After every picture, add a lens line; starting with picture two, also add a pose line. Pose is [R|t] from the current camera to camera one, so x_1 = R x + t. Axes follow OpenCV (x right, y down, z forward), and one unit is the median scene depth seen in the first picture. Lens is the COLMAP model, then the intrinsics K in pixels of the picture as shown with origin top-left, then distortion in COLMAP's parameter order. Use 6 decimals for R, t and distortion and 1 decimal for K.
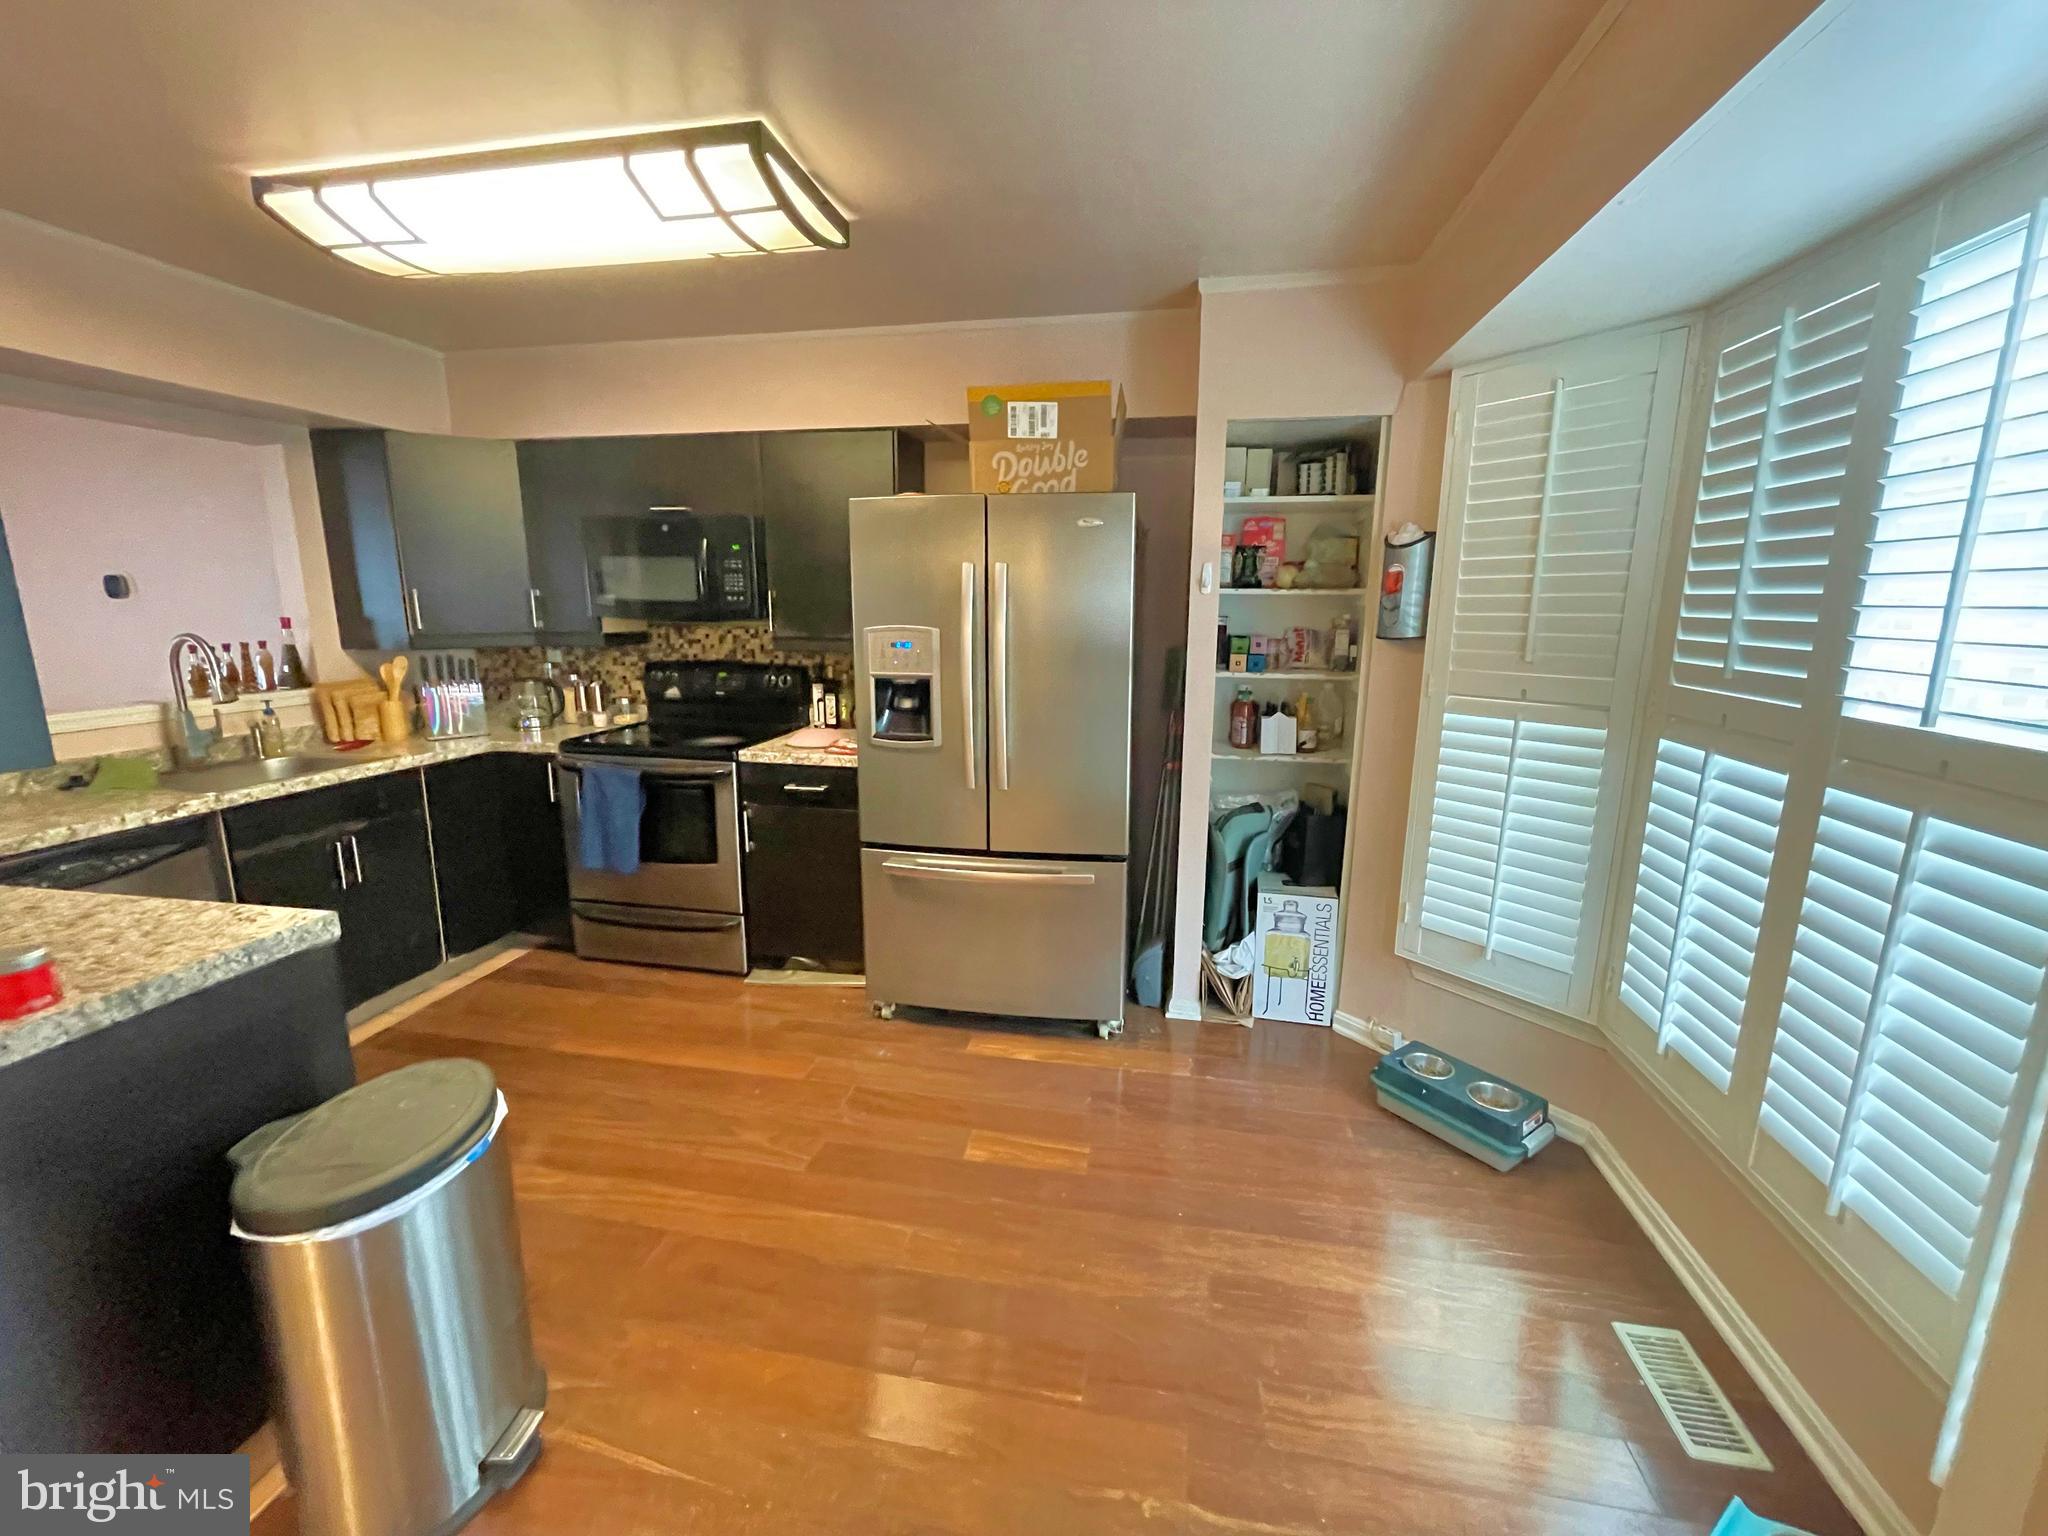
lens RADIAL K [[826.4, 0, 1026.1], [0, 826.4, 761.3], [0, 0, 1]] dist [-0.000553, -0.000062]
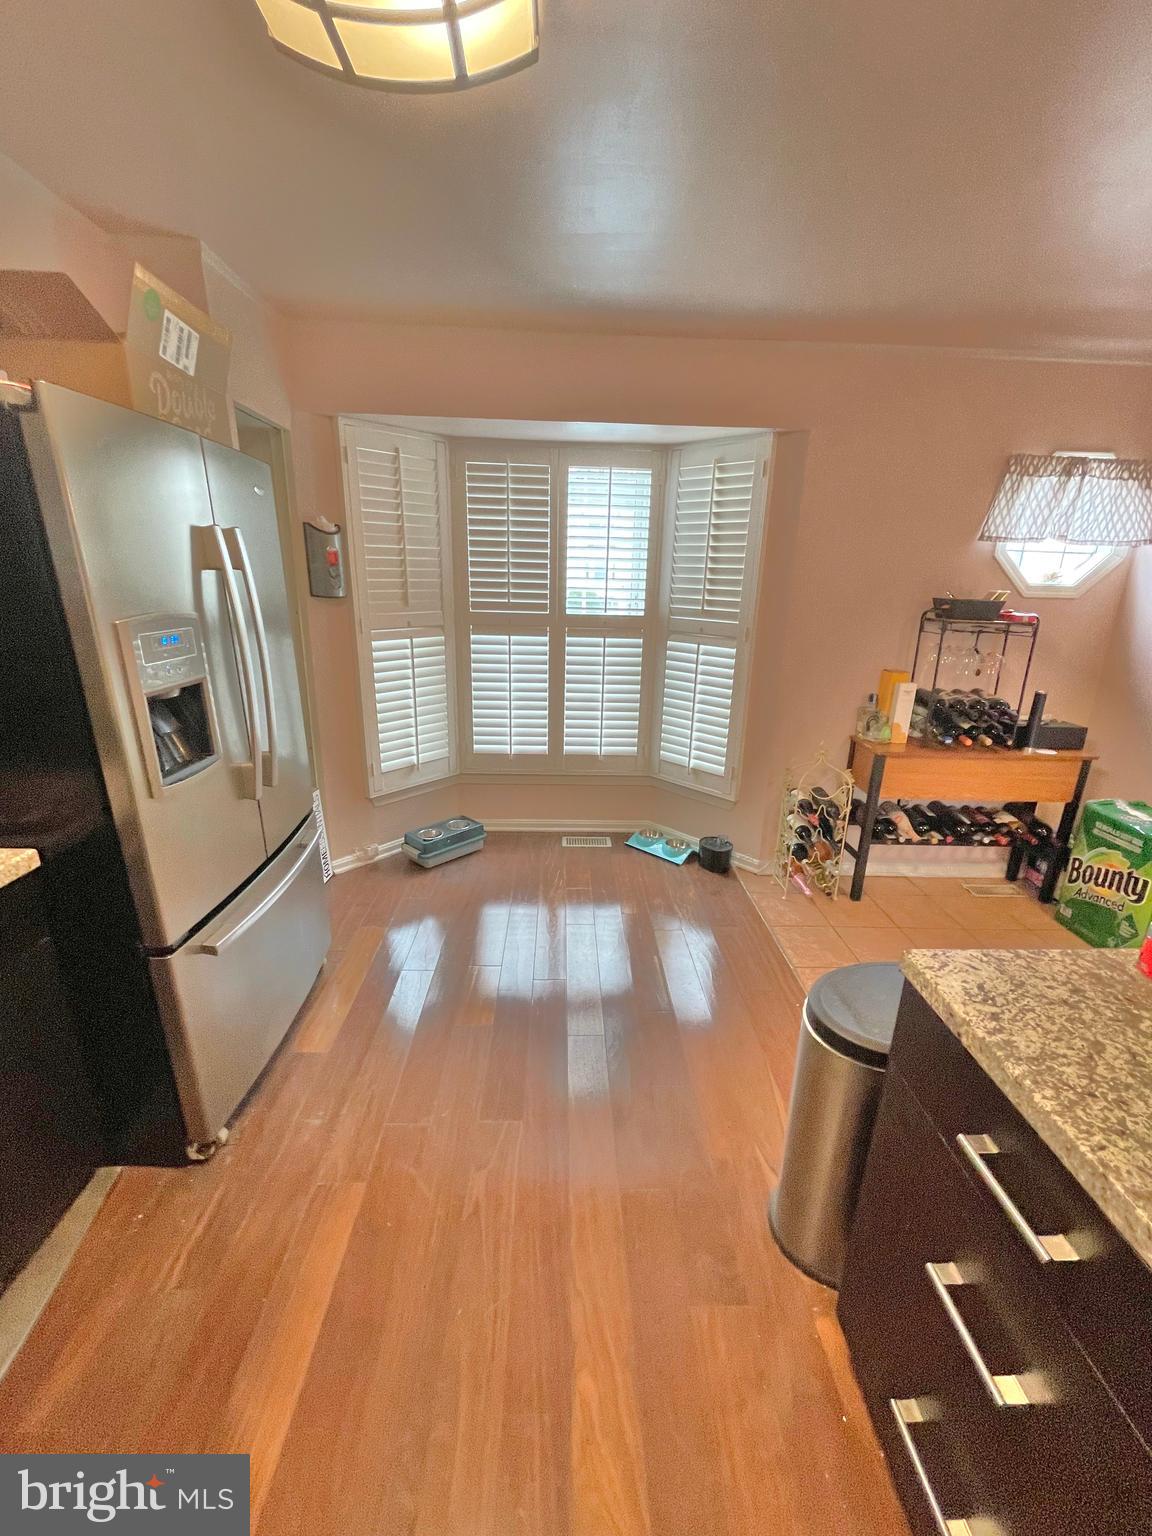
lens RADIAL K [[619.8, 0, 576.0], [0, 619.8, 768.0], [0, 0, 1]] dist [-0.000553, -0.000062]
pose [[-0.209751, -0.302444, 0.929802, -0.871954], [0.165059, 0.926355, 0.338558, -0.192022], [-0.963722, 0.224485, -0.144383, 0.916664]]
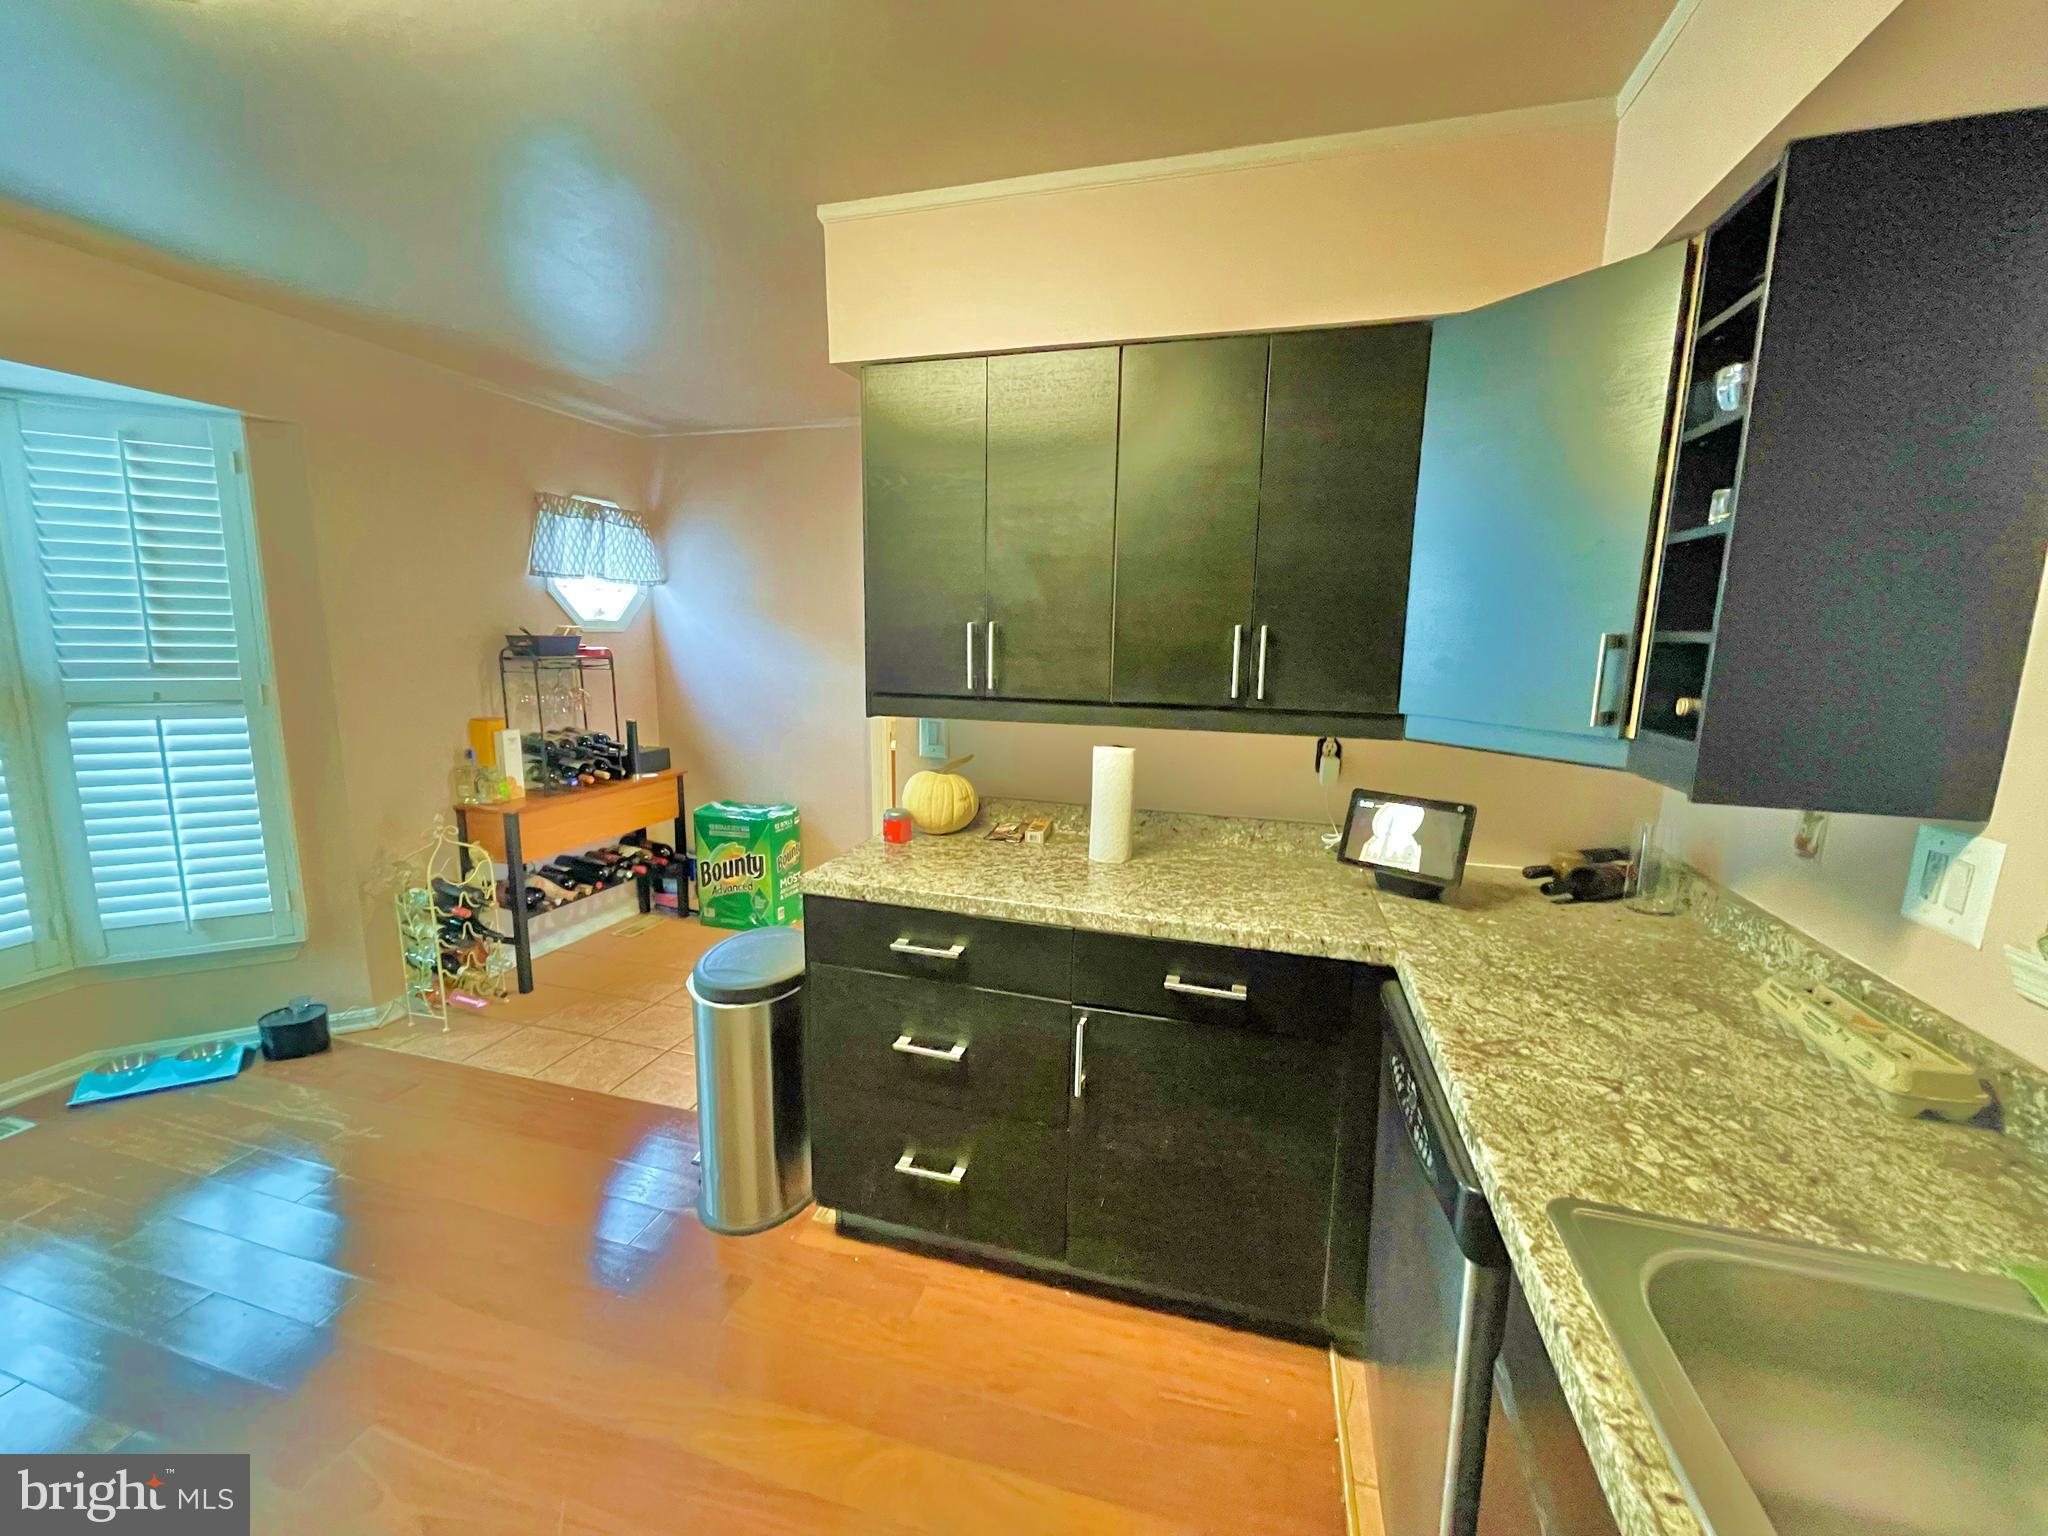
lens RADIAL K [[826.4, 0, 1026.1], [0, 826.4, 761.3], [0, 0, 1]] dist [-0.000553, -0.000062]
pose [[-0.995323, -0.035193, 0.089970, -0.842350], [-0.001907, 0.938264, 0.345914, -0.272686], [-0.096589, 0.344124, -0.933943, 1.350790]]
